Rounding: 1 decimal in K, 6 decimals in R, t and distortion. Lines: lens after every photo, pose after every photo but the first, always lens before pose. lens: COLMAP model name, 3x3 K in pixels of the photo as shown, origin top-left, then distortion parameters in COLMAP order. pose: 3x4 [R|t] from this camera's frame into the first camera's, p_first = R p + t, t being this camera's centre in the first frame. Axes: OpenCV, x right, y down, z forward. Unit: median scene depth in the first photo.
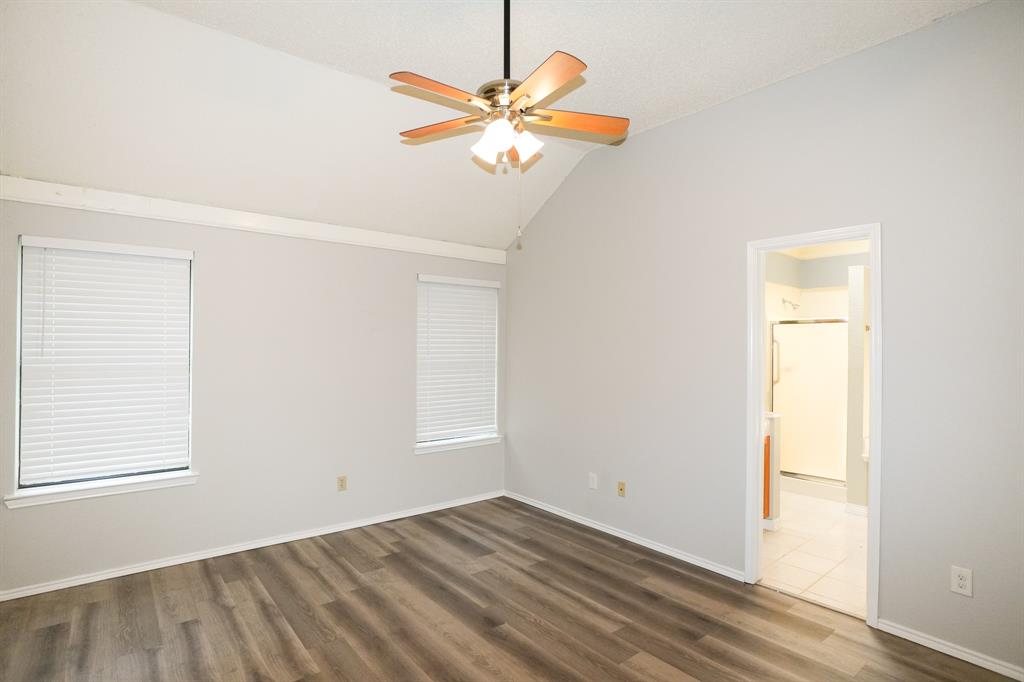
lens RADIAL K [[519.1, 0, 512.0], [0, 519.1, 341.0], [0, 0, 1]] dist [-0.060346, 0.020900]
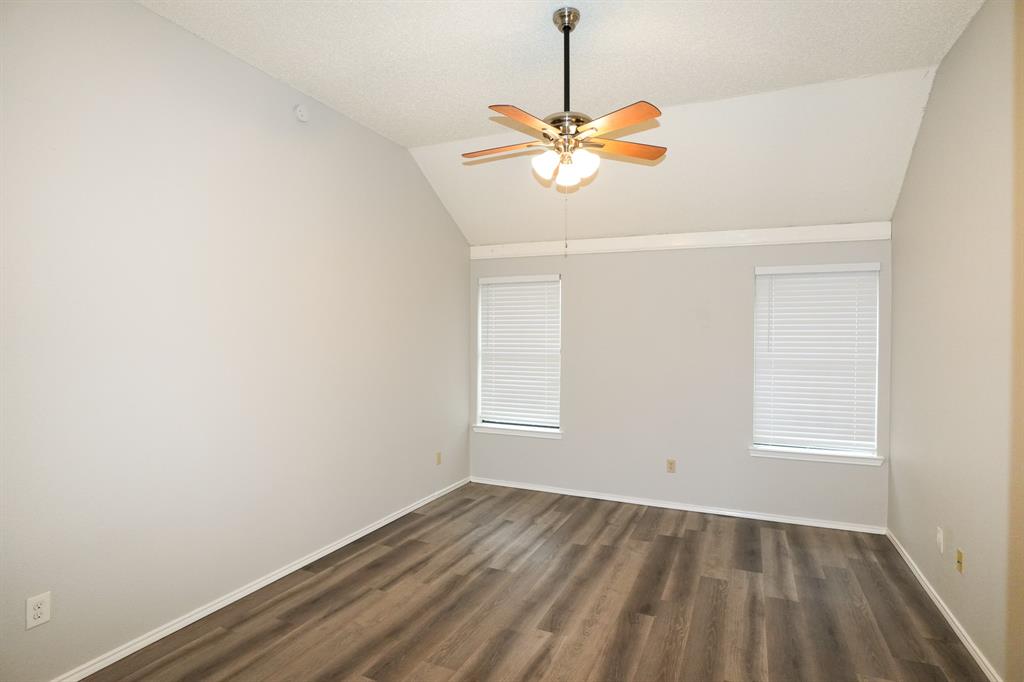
lens RADIAL K [[519.1, 0, 512.0], [0, 519.1, 341.0], [0, 0, 1]] dist [-0.060346, 0.020900]
pose [[0.461184, 0.007841, -0.887270, 0.576531], [0.004908, 0.999923, 0.011388, -0.008194], [0.887291, -0.009607, 0.461110, 0.216904]]
